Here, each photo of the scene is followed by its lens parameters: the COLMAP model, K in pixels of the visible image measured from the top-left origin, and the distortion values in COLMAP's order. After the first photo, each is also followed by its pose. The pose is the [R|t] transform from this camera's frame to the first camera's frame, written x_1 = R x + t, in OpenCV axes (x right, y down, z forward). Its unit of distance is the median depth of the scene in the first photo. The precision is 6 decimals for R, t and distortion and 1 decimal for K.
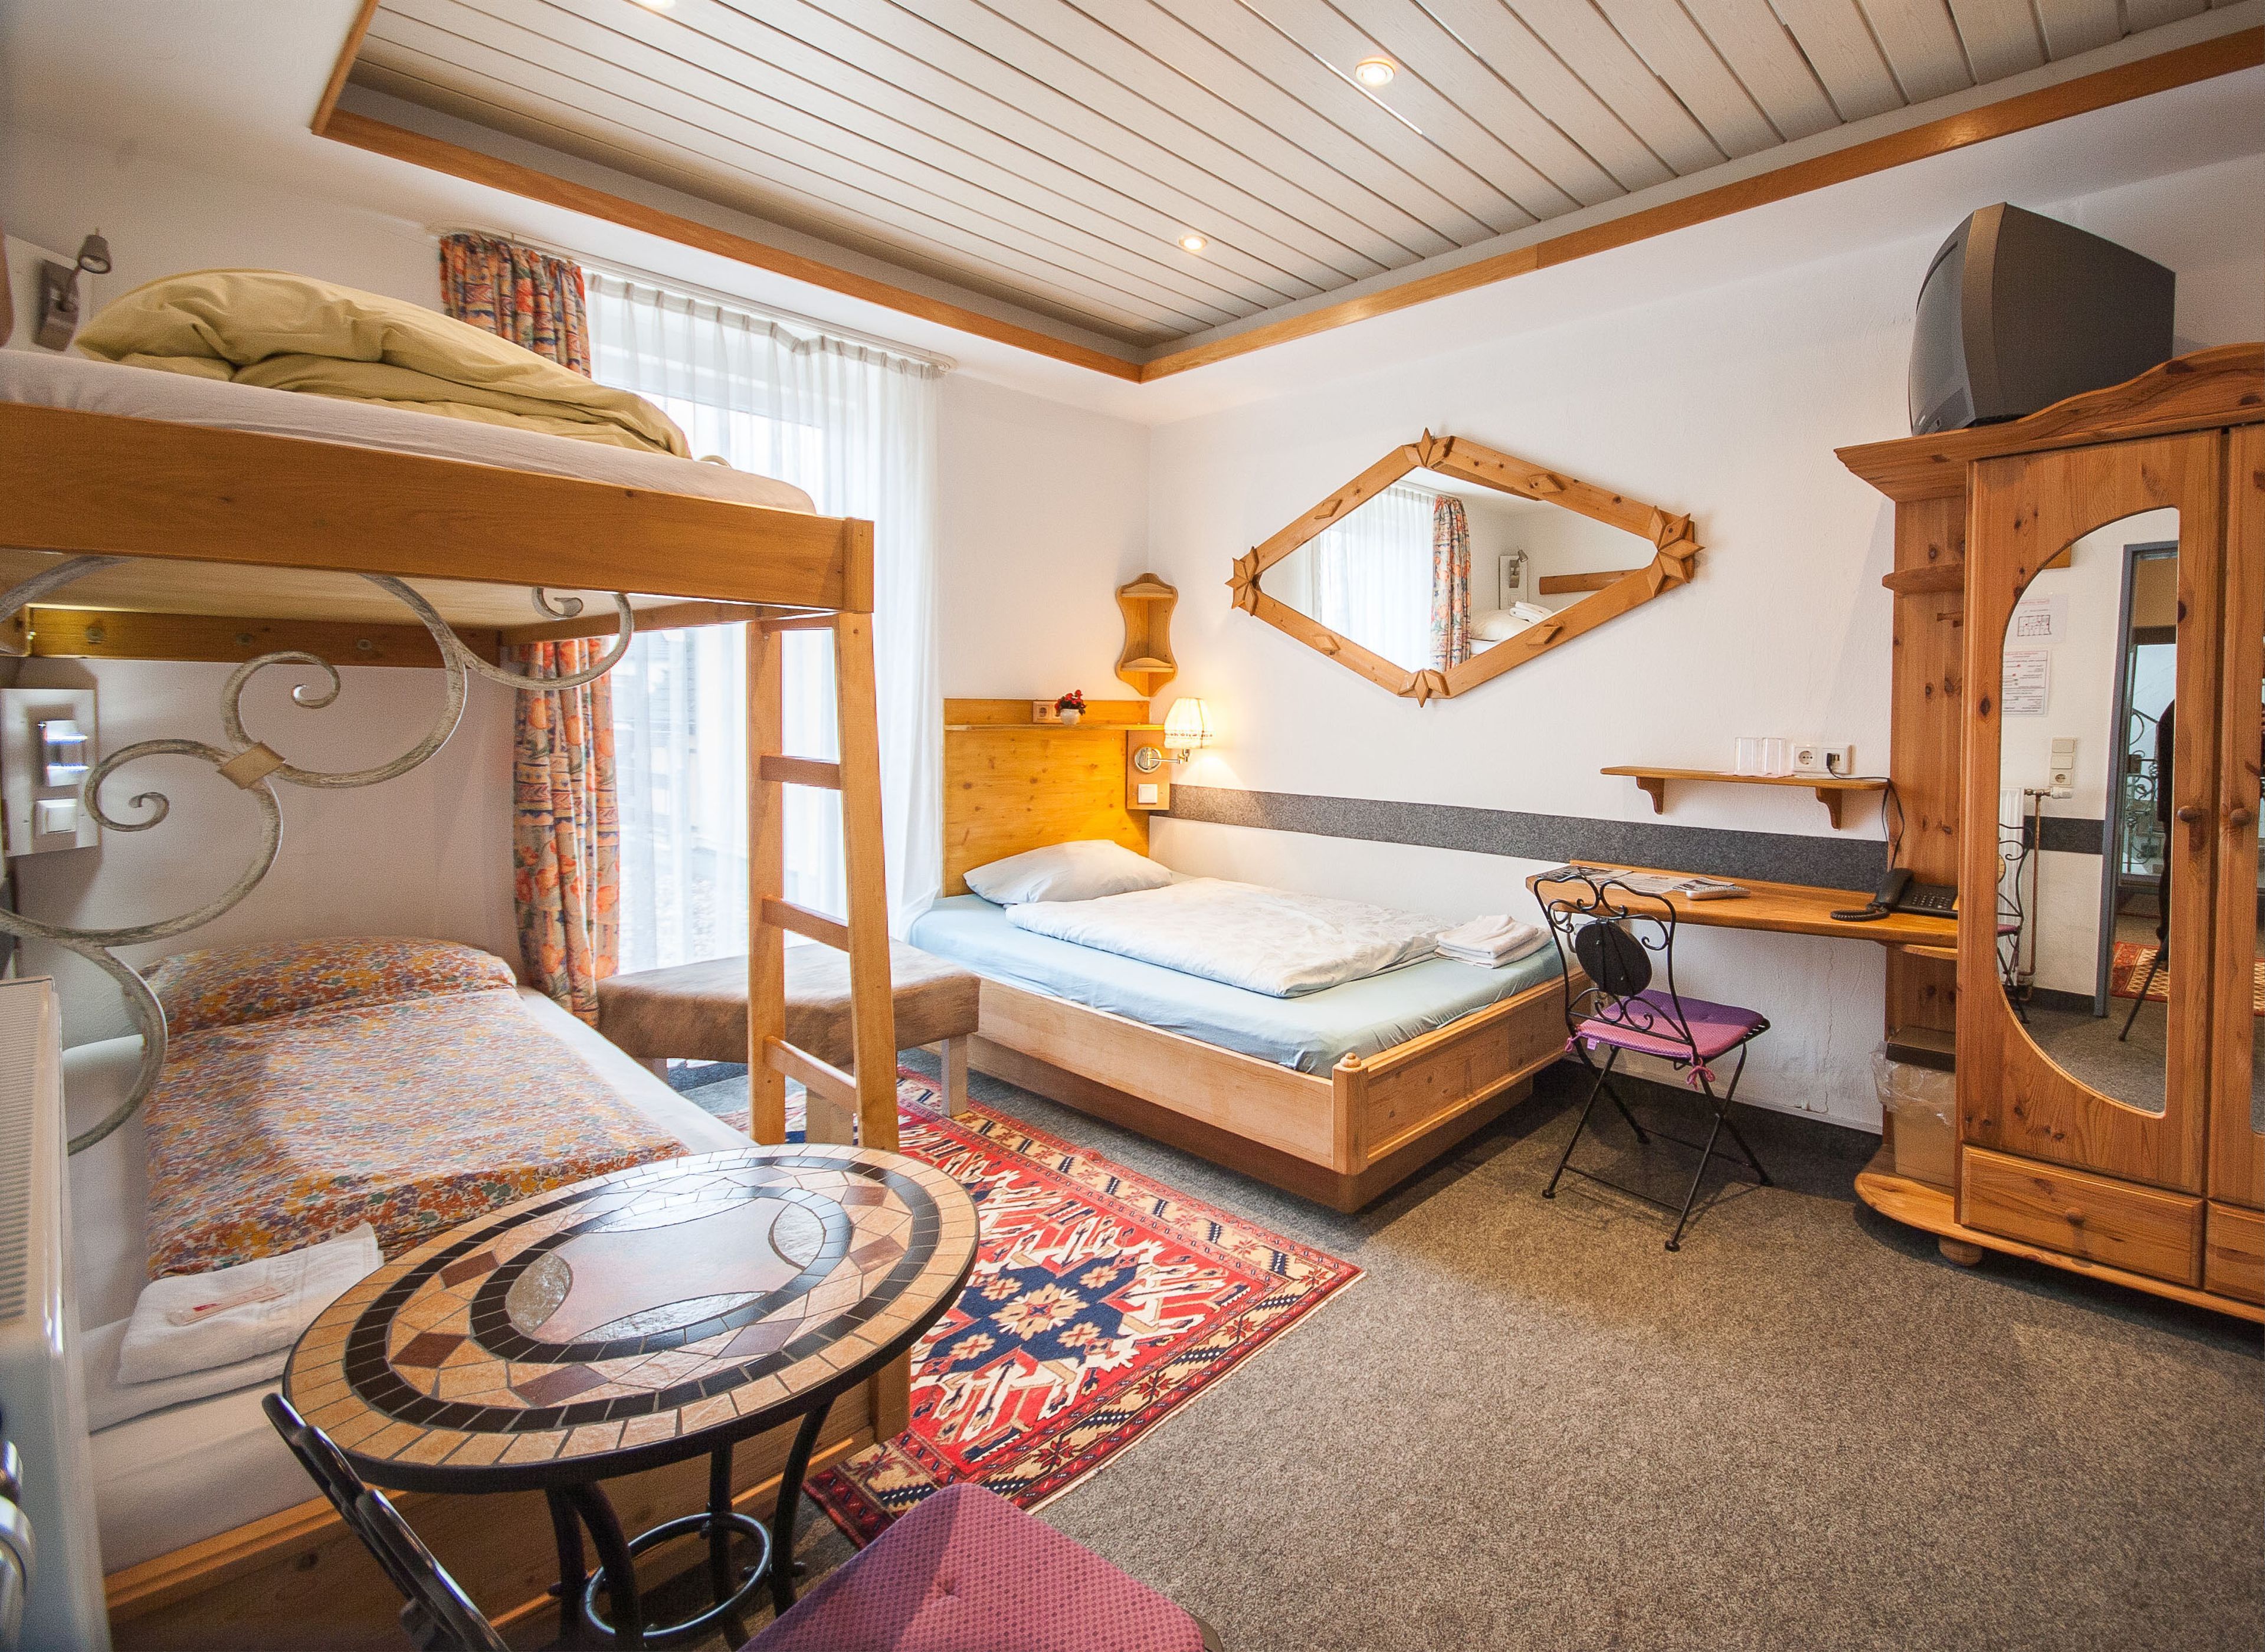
lens RADIAL K [[1036.1, 0, 1132.5], [0, 1036.1, 724.9], [0, 0, 1]] dist [-0.010502, 0.000216]
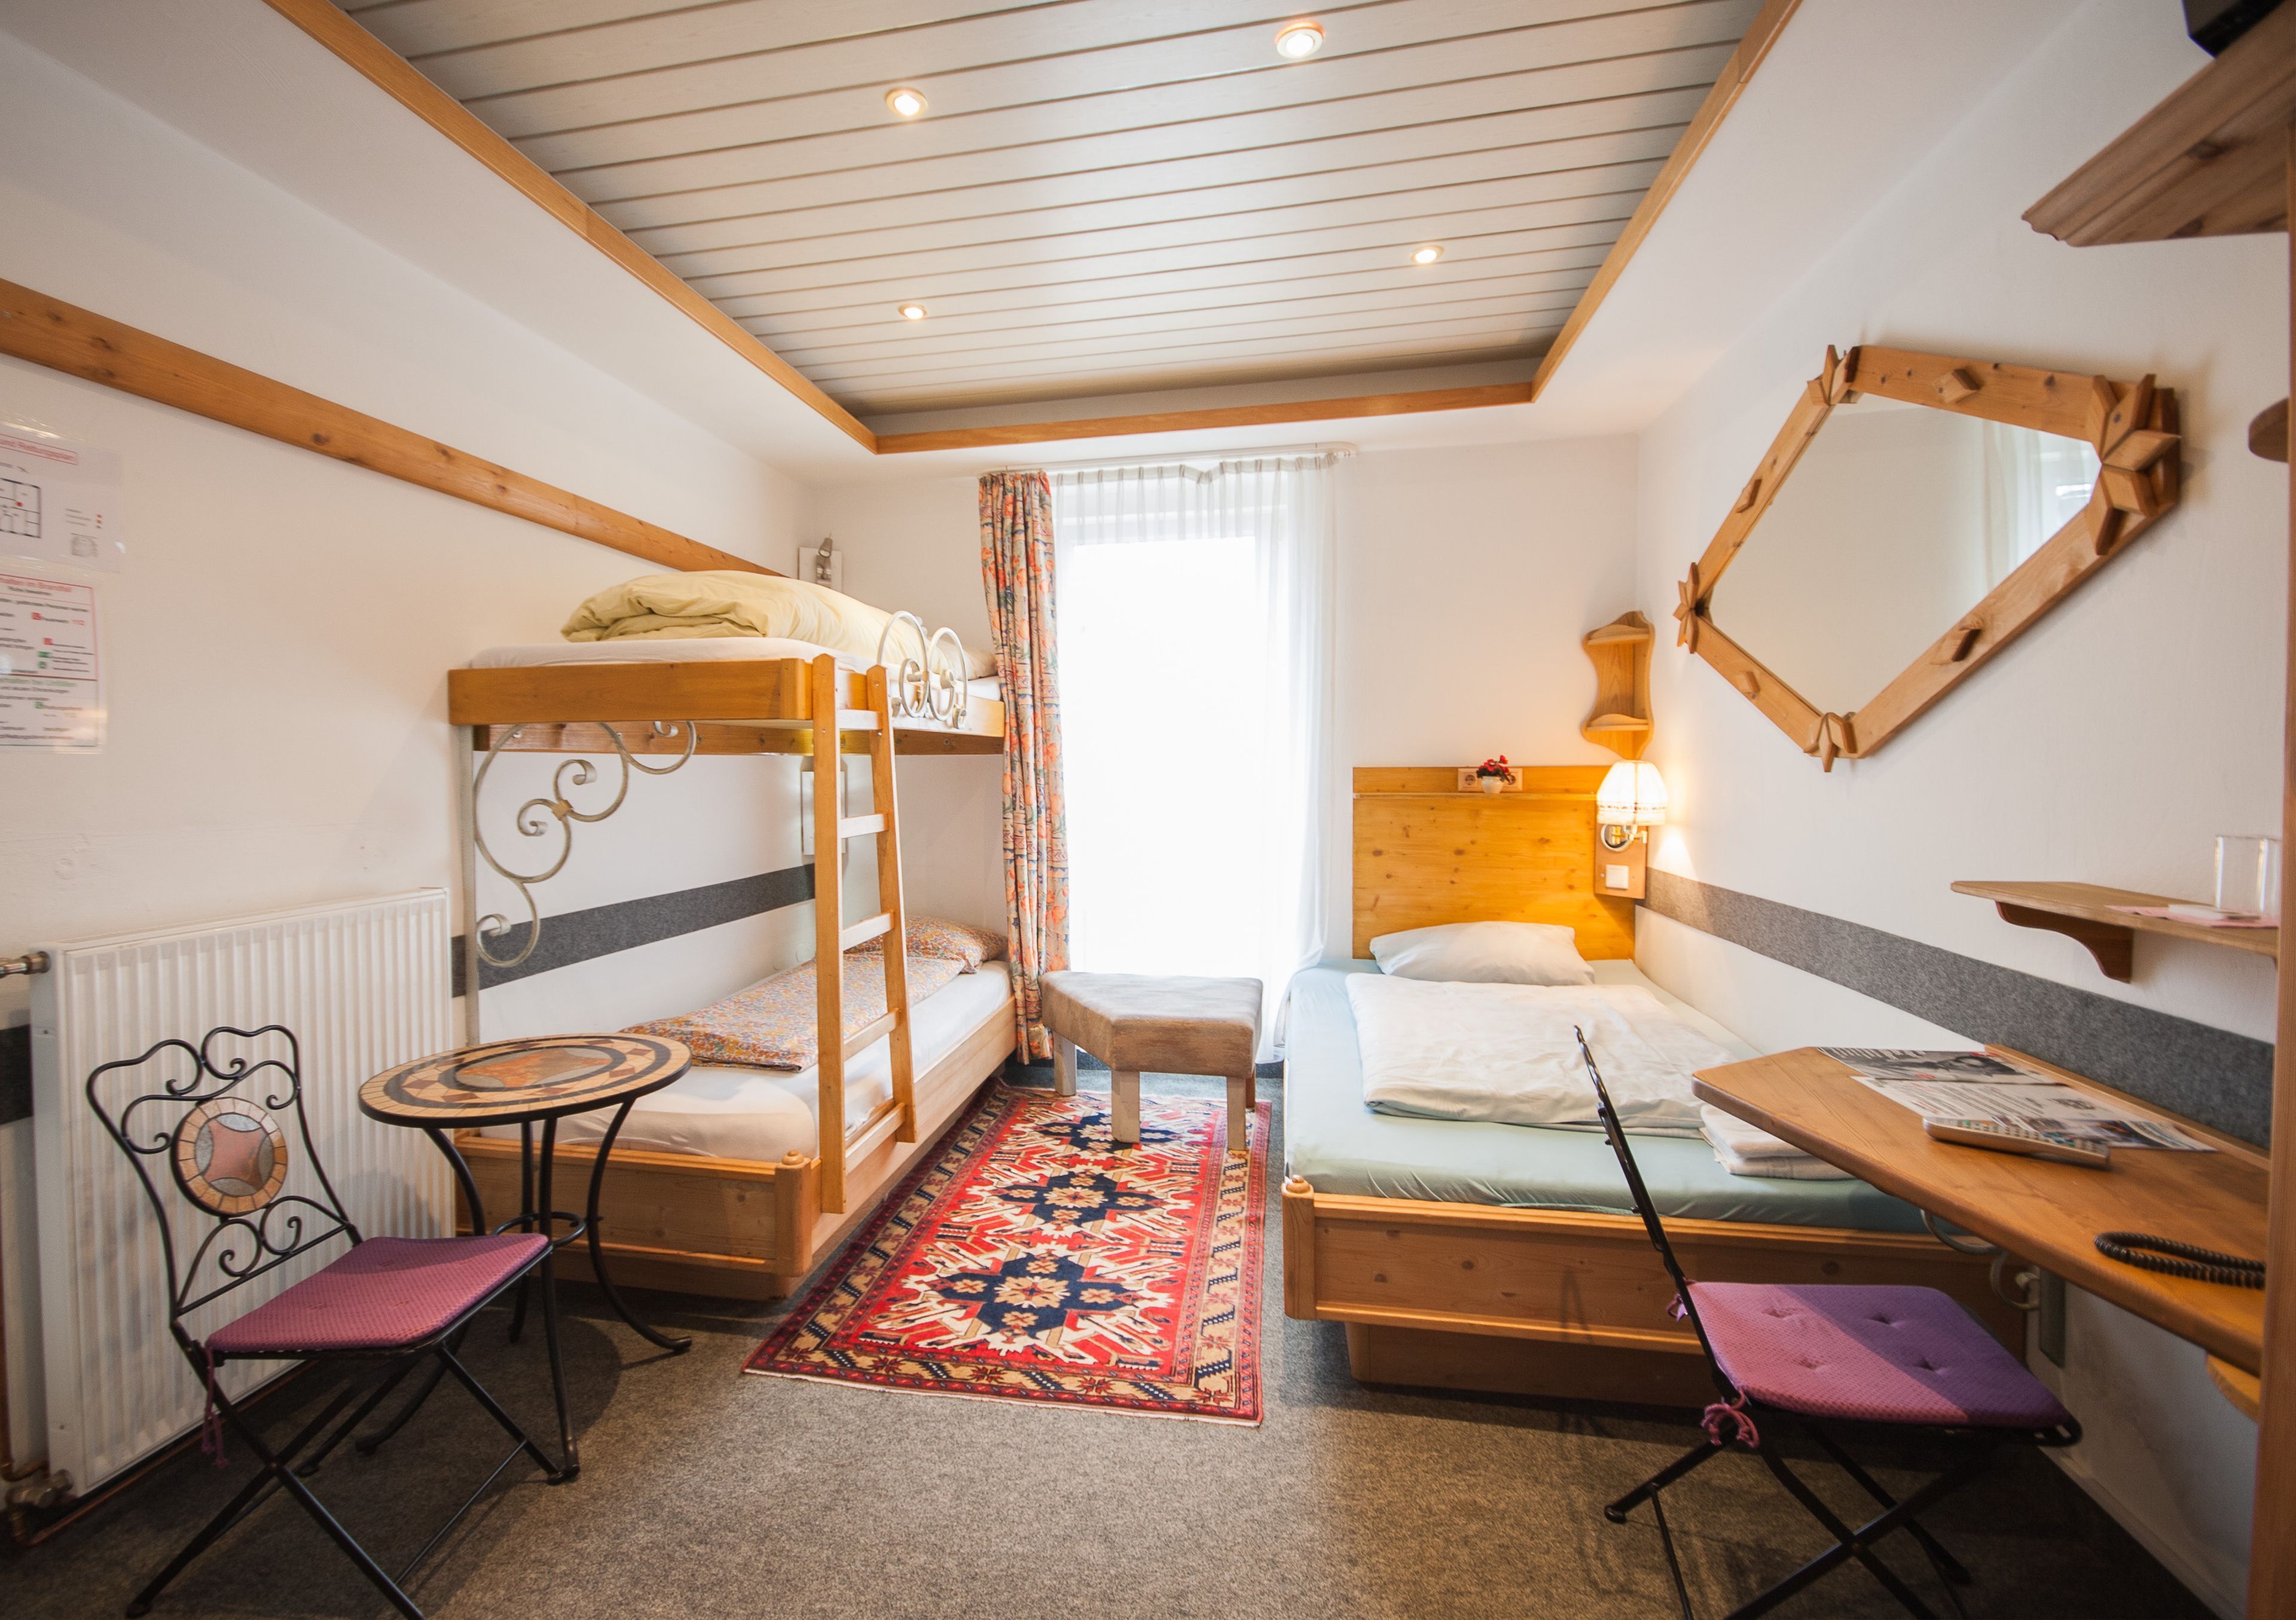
lens RADIAL K [[993.5, 0, 1143.1], [0, 993.5, 776.0], [0, 0, 1]] dist [-0.000774, 0.000111]
pose [[0.548251, -0.006470, -0.836289, 0.699929], [-0.003832, 0.999940, -0.010248, -0.007638], [0.836305, 0.008823, 0.548193, 0.360411]]
